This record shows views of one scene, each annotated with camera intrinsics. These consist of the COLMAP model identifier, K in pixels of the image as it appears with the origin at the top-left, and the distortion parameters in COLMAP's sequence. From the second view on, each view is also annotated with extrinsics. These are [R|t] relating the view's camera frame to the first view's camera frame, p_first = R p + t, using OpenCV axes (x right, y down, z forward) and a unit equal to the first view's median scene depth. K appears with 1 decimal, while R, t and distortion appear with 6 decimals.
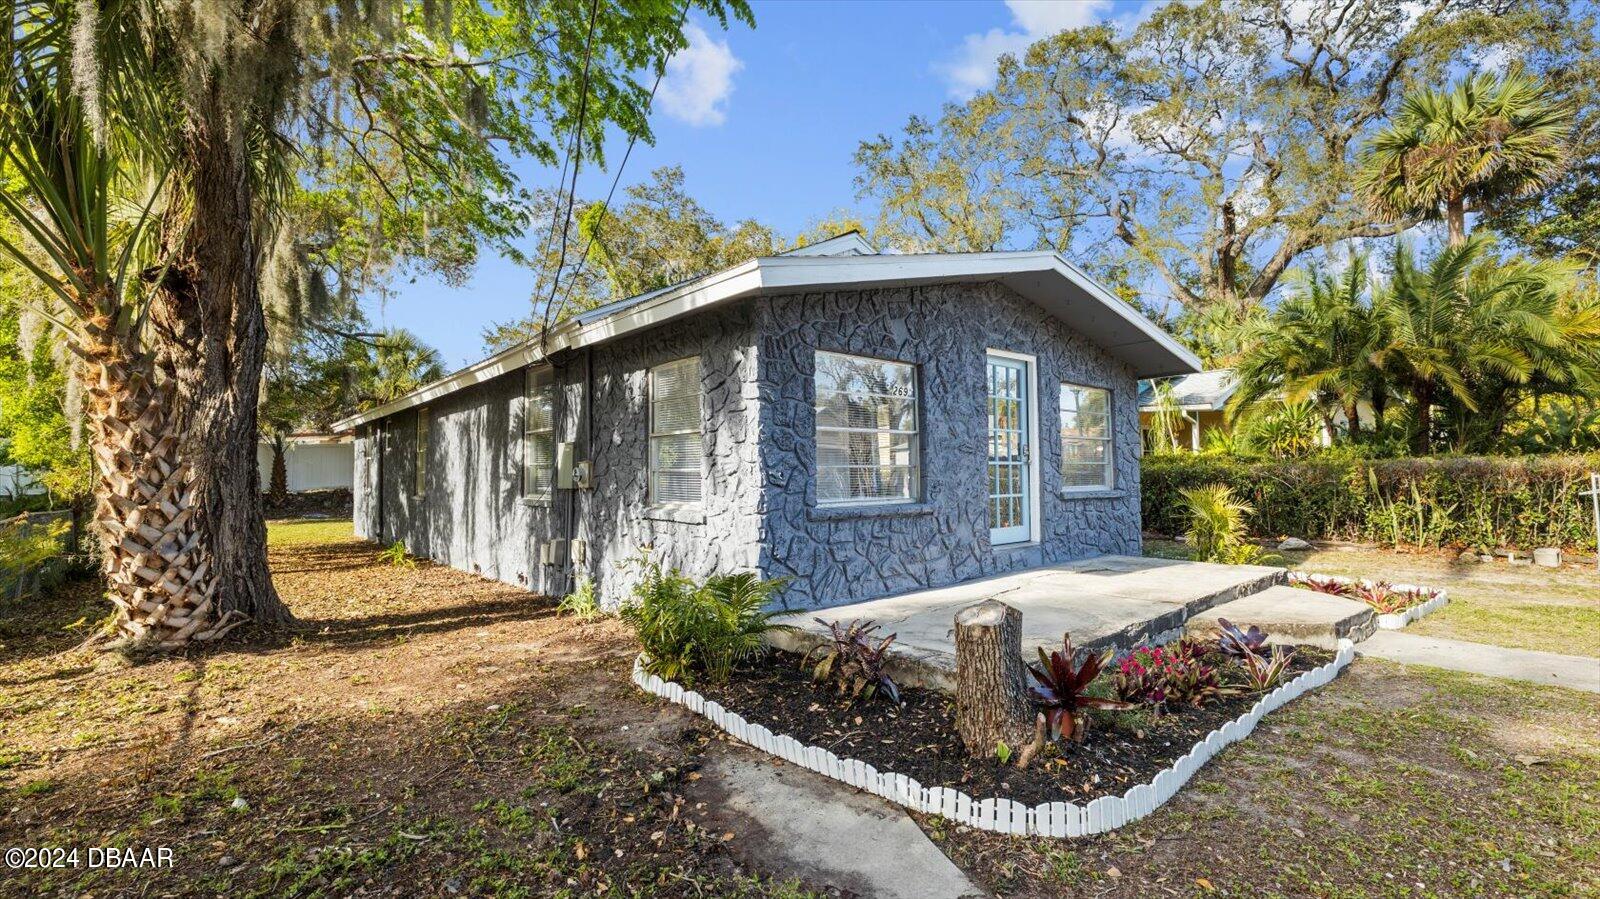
lens RADIAL K [[685.1, 0, 775.5], [0, 685.1, 453.4], [0, 0, 1]] dist [0.020576, 0.000048]
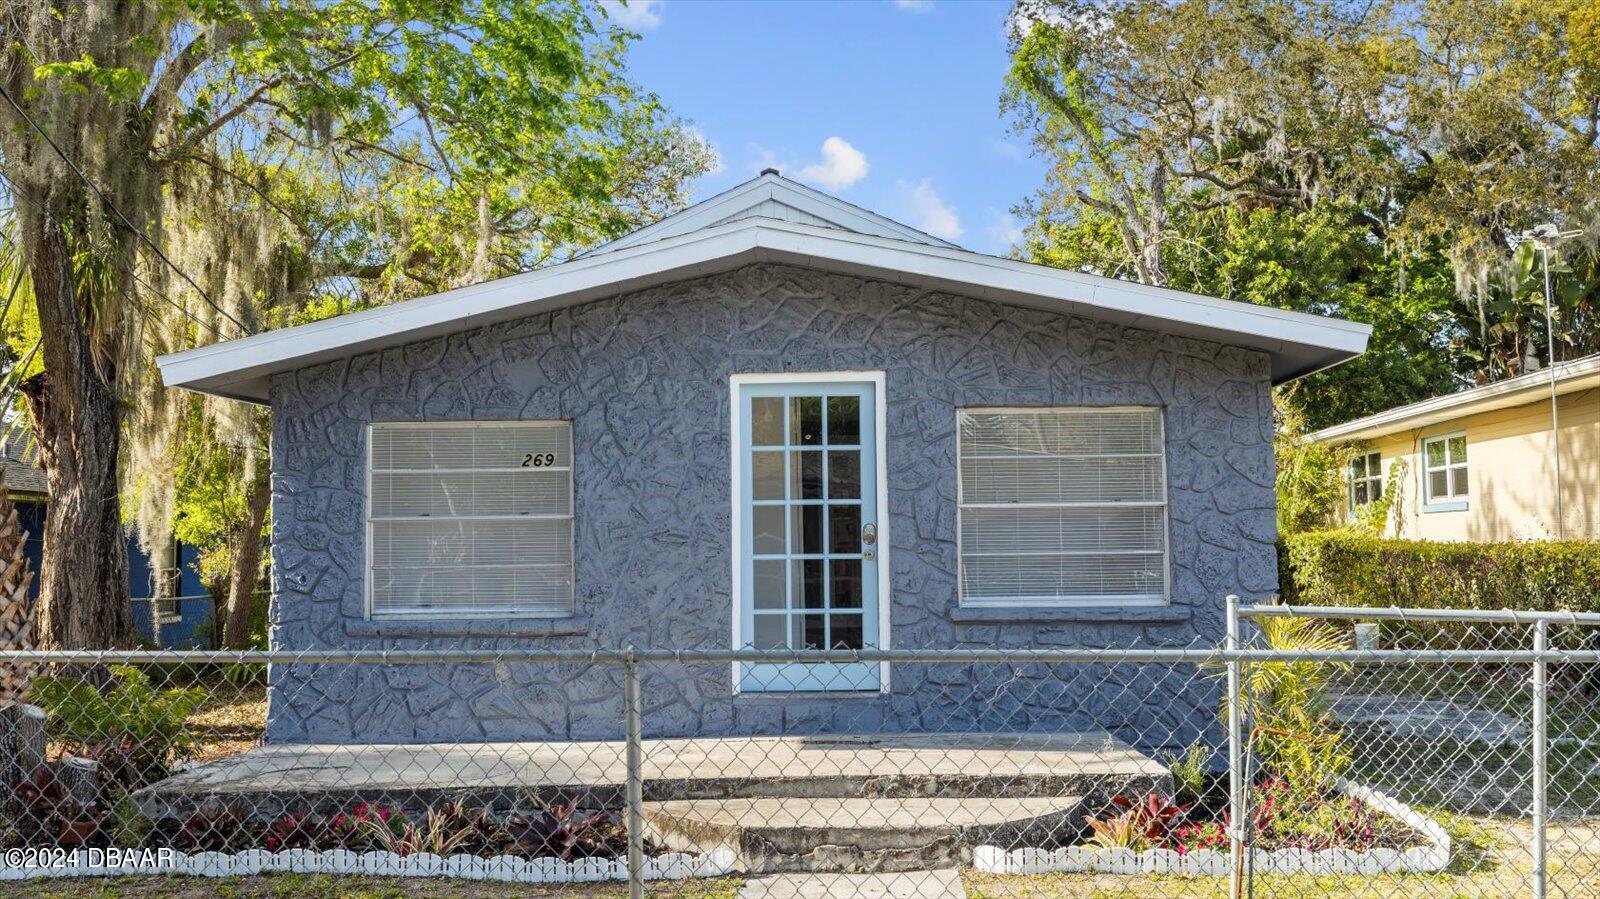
lens RADIAL K [[1596.6, 0, 800.0], [0, 1596.6, 449.5], [0, 0, 1]] dist [-0.011784, 0.009119]
pose [[0.753243, -0.038926, -0.656590, 1.591917], [0.028258, 0.999241, -0.026823, -0.052928], [0.657135, 0.001650, 0.753771, -0.077115]]
